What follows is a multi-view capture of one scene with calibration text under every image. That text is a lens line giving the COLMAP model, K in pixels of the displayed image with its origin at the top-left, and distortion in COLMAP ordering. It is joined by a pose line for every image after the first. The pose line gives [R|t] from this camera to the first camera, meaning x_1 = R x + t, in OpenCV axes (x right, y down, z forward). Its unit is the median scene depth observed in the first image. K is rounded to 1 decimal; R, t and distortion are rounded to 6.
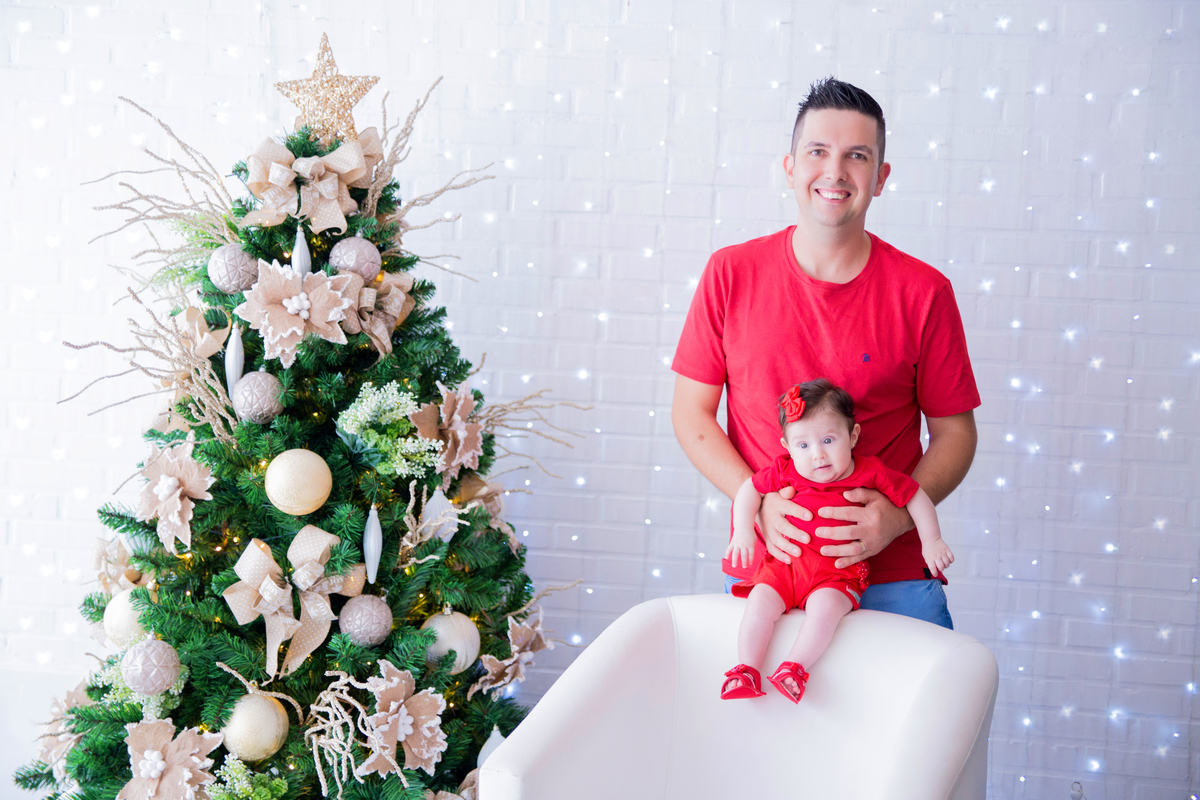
lens RADIAL K [[1669.2, 0, 594.9], [0, 1669.2, 399.6], [0, 0, 1]] dist [0.100713, 0.016544]
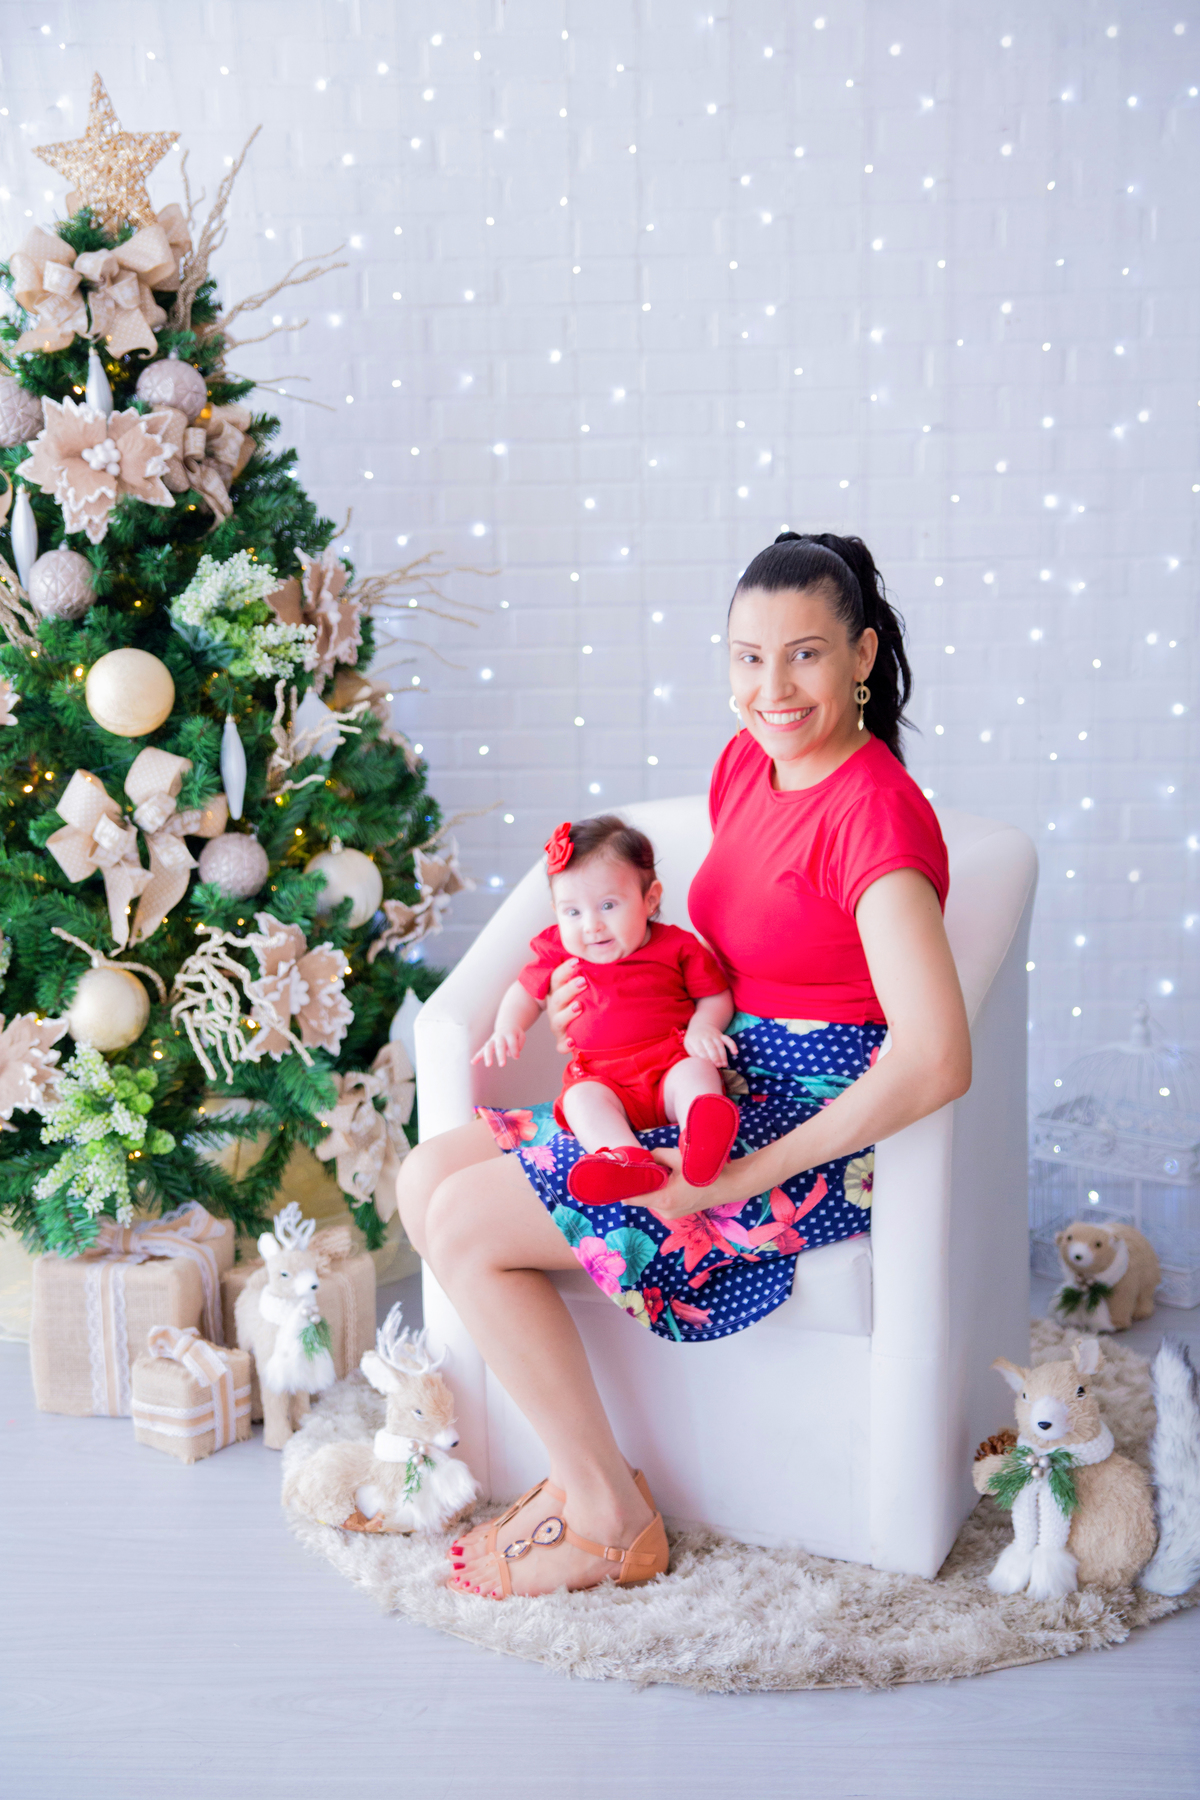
lens RADIAL K [[2451.1, 0, 606.7], [0, 2451.1, 914.0], [0, 0, 1]] dist [0.074848, 0.099541]
pose [[0.995772, -0.074886, 0.053191, -0.026668], [0.066857, 0.987984, 0.139348, 0.006890], [-0.062987, -0.135203, 0.988814, -0.133894]]
